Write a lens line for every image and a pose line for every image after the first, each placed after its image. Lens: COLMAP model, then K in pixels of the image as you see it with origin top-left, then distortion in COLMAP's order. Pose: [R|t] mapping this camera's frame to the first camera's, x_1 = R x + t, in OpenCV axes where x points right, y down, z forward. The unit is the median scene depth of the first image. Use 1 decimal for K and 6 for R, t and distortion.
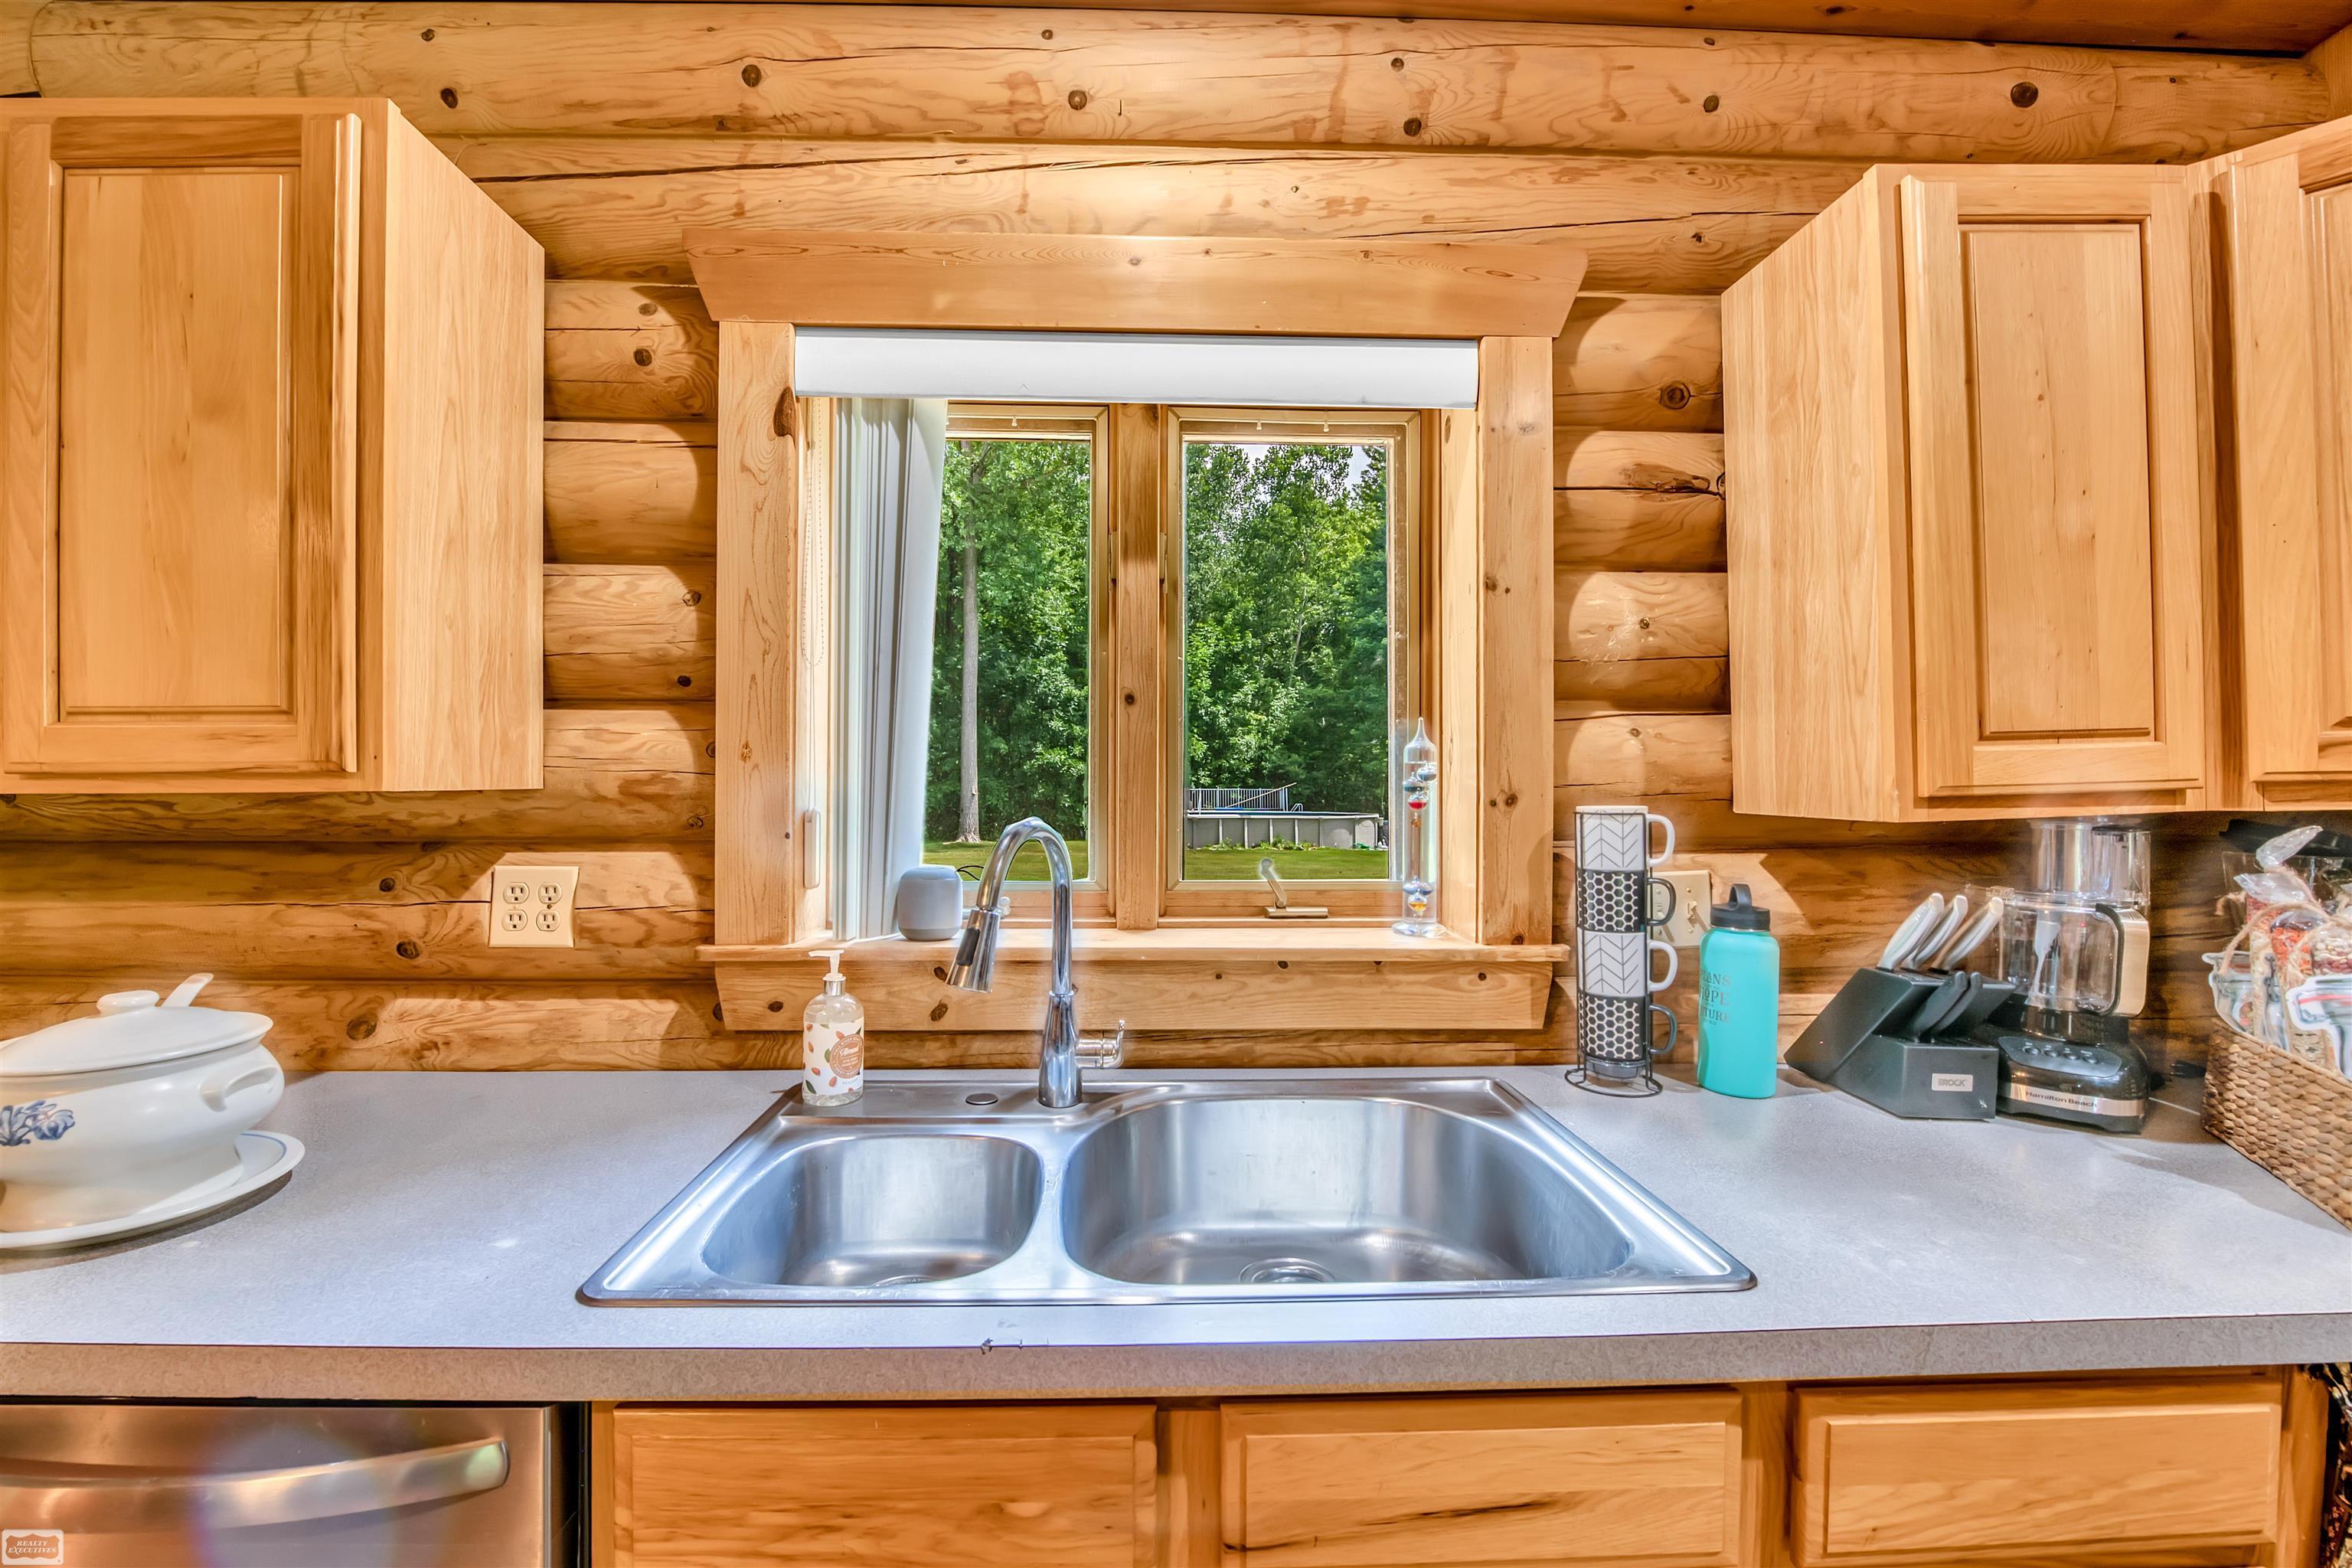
lens RADIAL K [[934.4, 0, 1179.0], [0, 934.4, 778.9], [0, 0, 1]] dist [-0.021366, -0.001050]
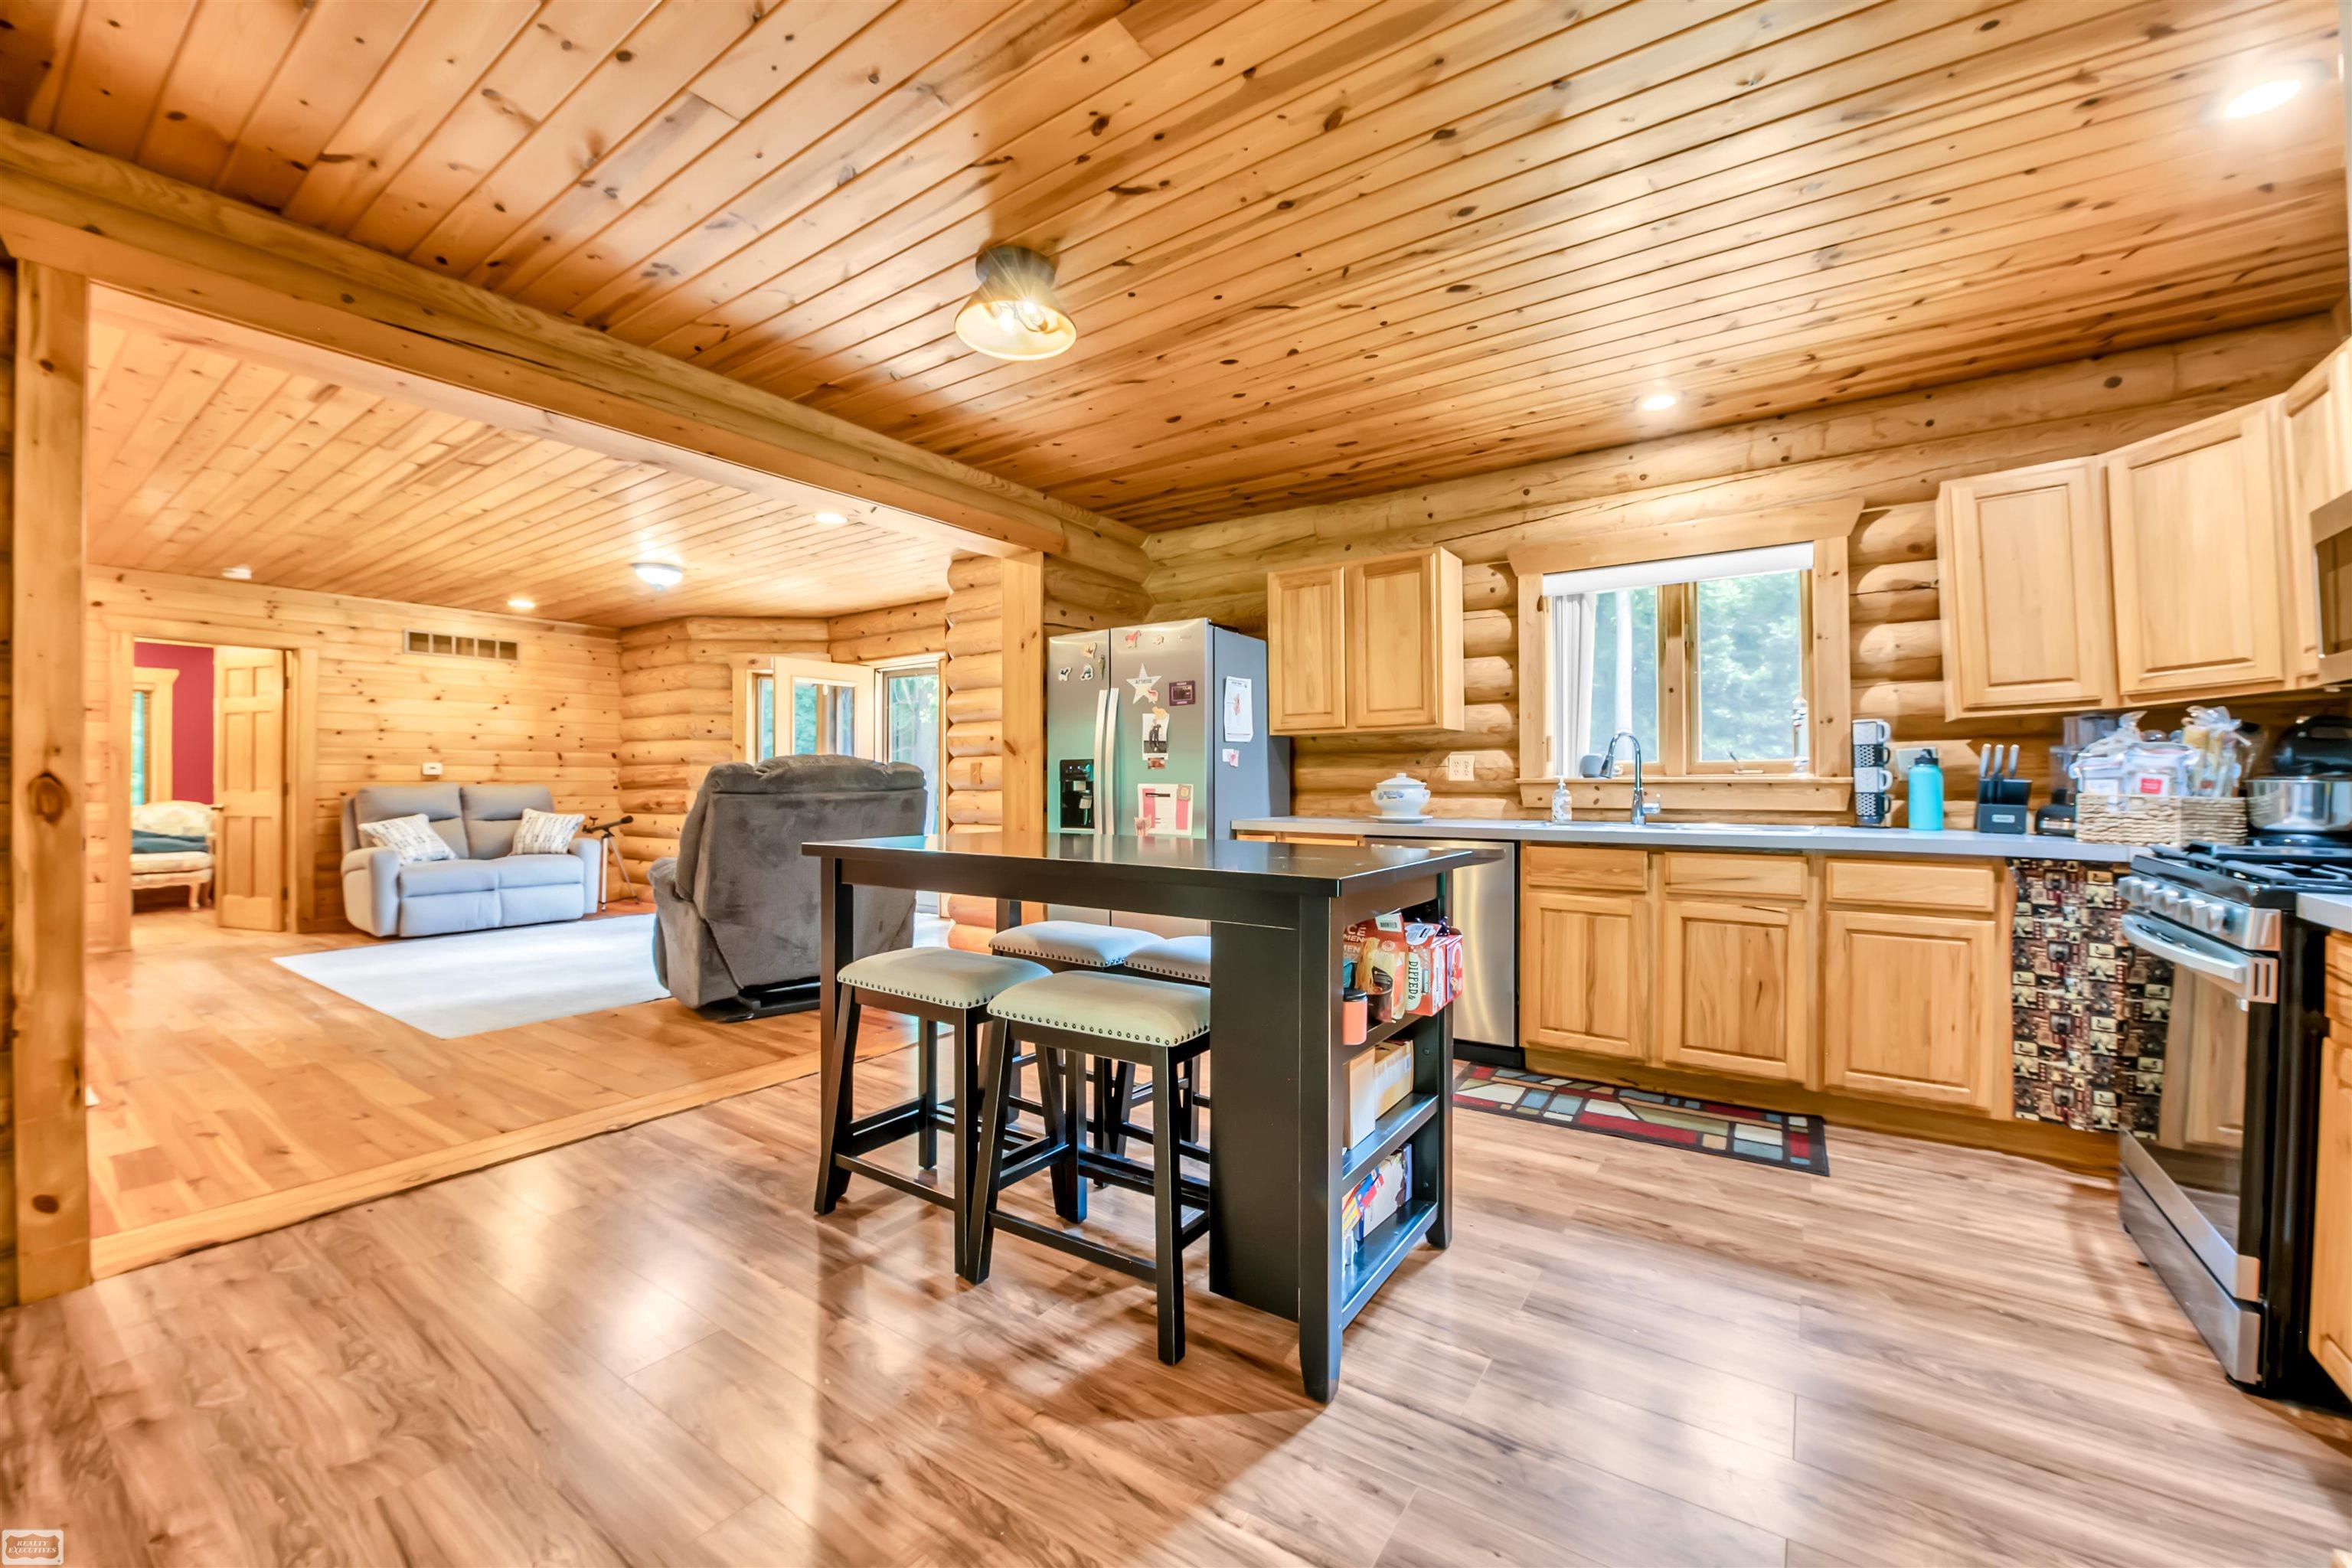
lens RADIAL K [[934.4, 0, 1194.6], [0, 934.4, 775.3], [0, 0, 1]] dist [-0.021366, -0.001050]
pose [[0.792574, -0.011284, -0.609672, 0.523120], [0.009623, 0.999936, -0.005998, 0.172467], [0.609700, -0.001112, 0.792631, -2.083176]]
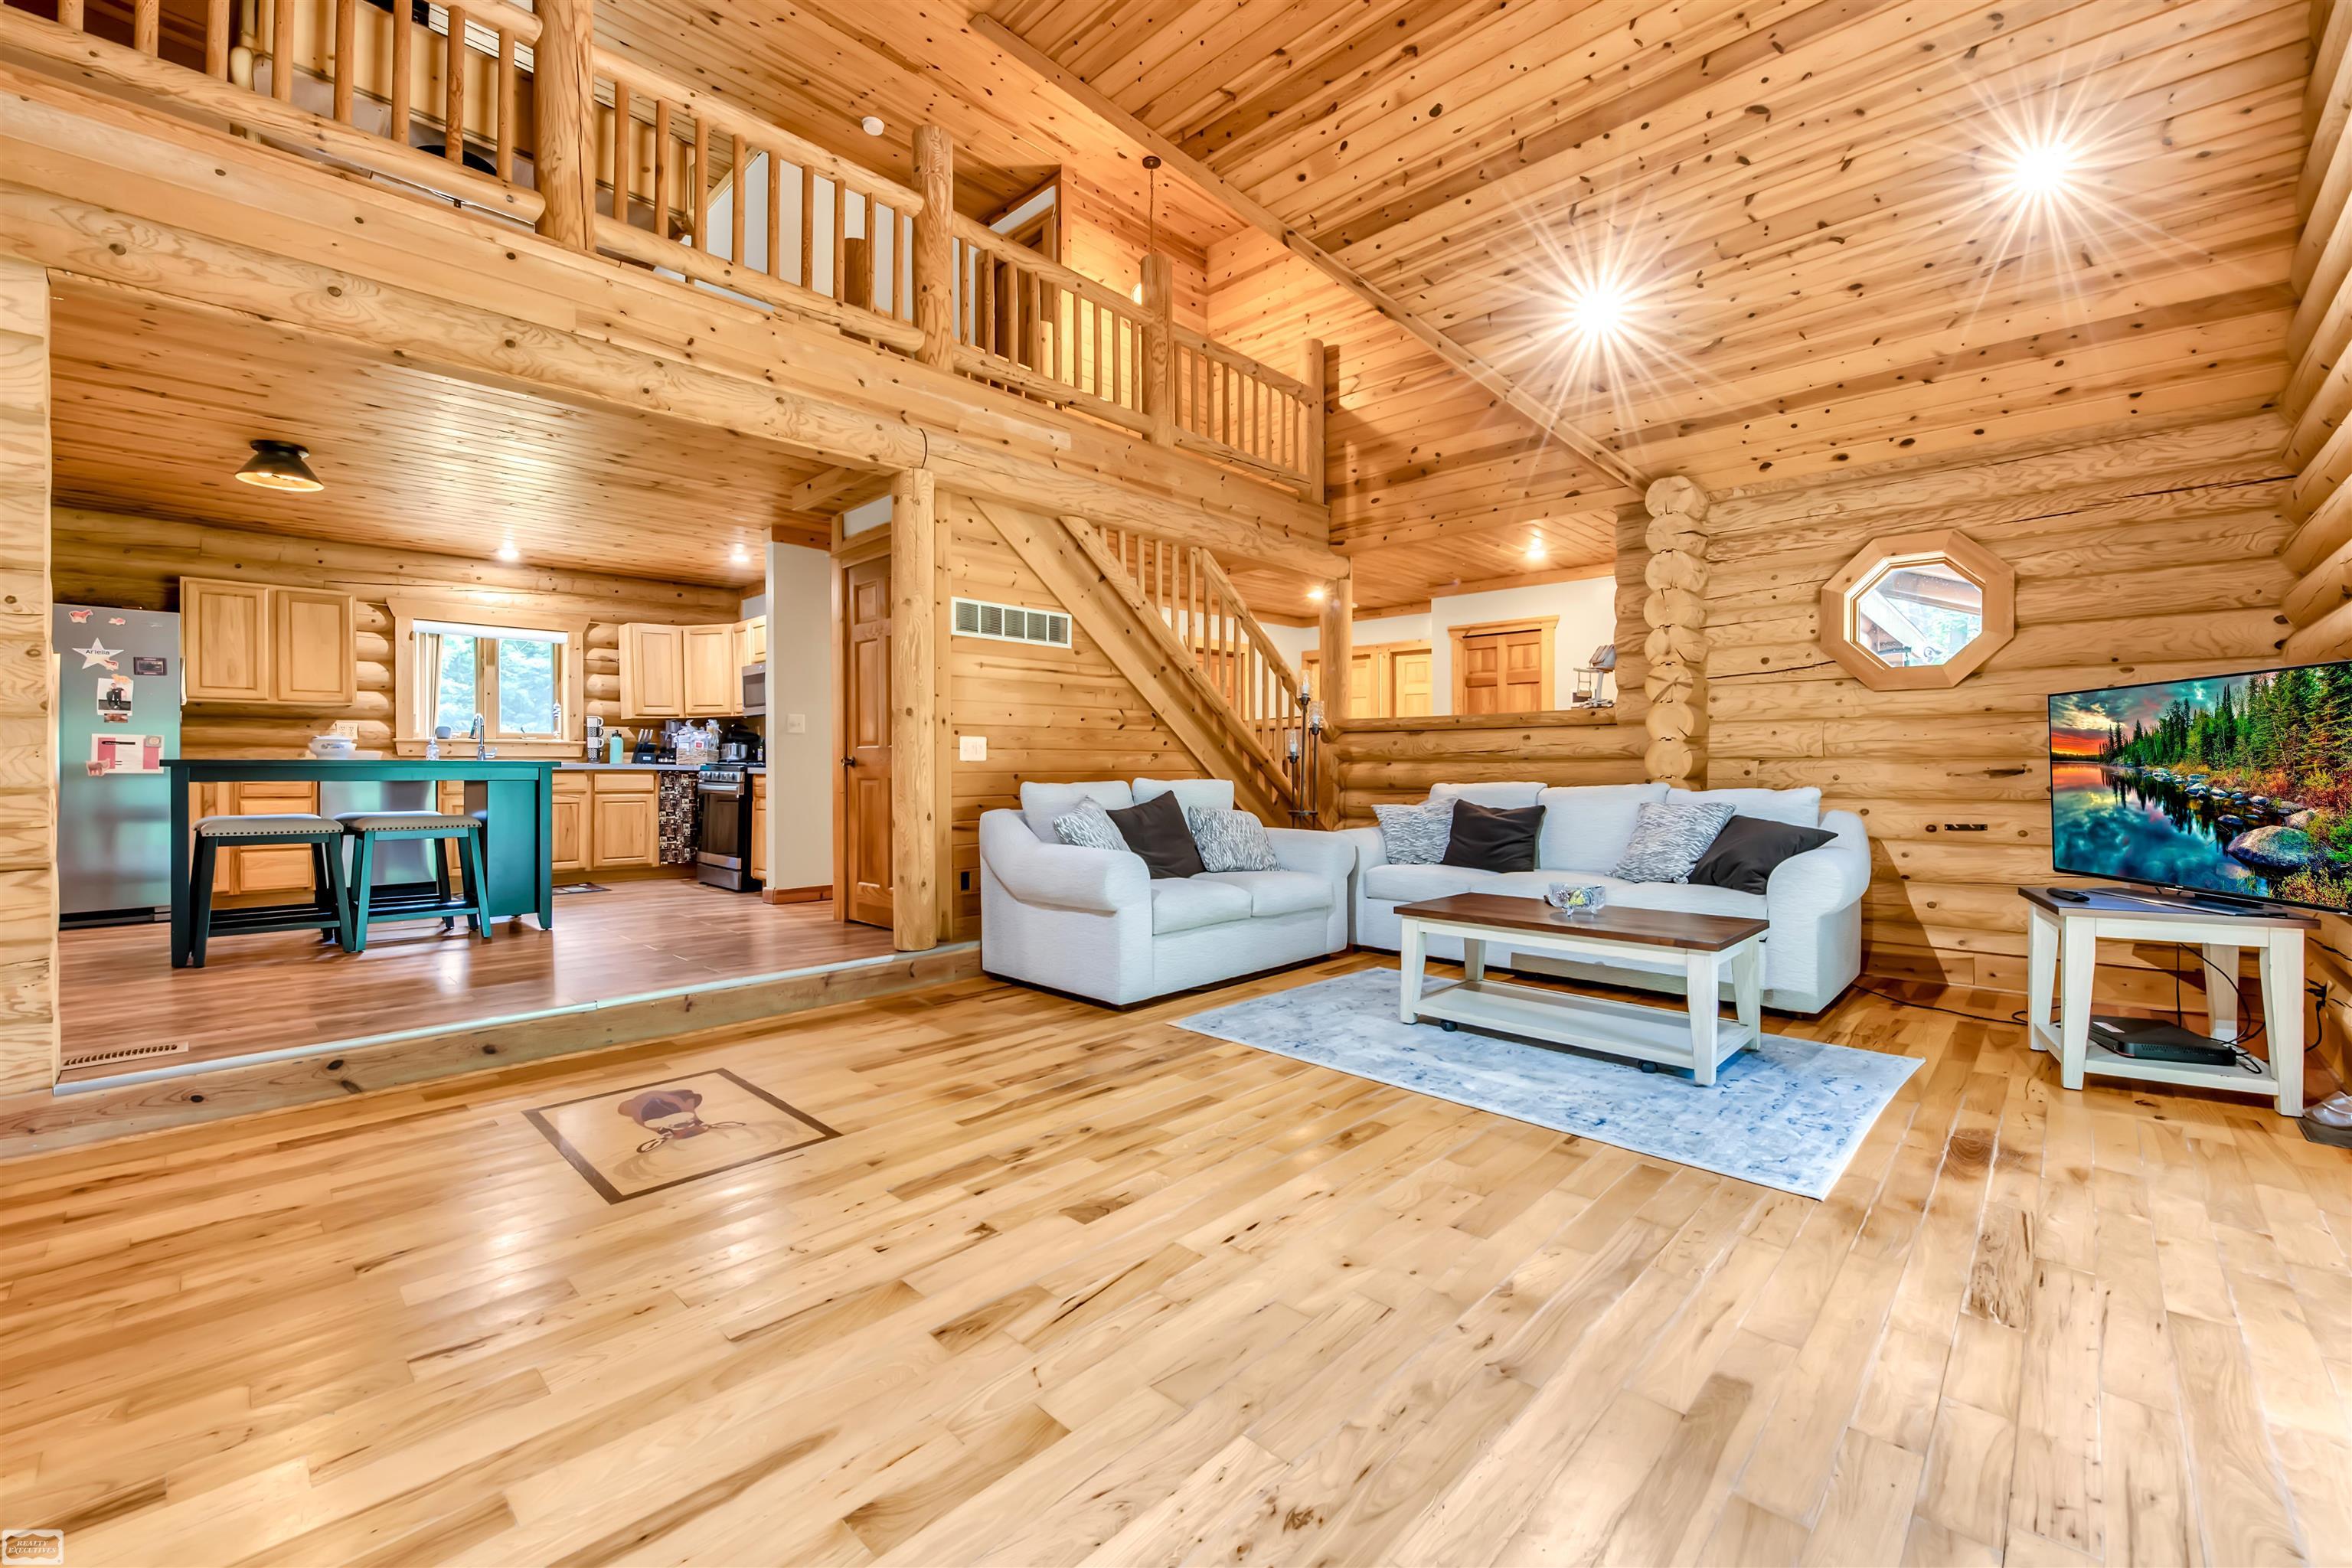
lens RADIAL K [[934.4, 0, 1181.1], [0, 934.4, 775.7], [0, 0, 1]] dist [-0.021366, -0.001050]
pose [[0.728490, -0.011993, 0.684951, -0.807753], [-0.000504, 0.999837, 0.018042, 0.285048], [-0.685056, -0.013489, 0.728366, -5.590285]]
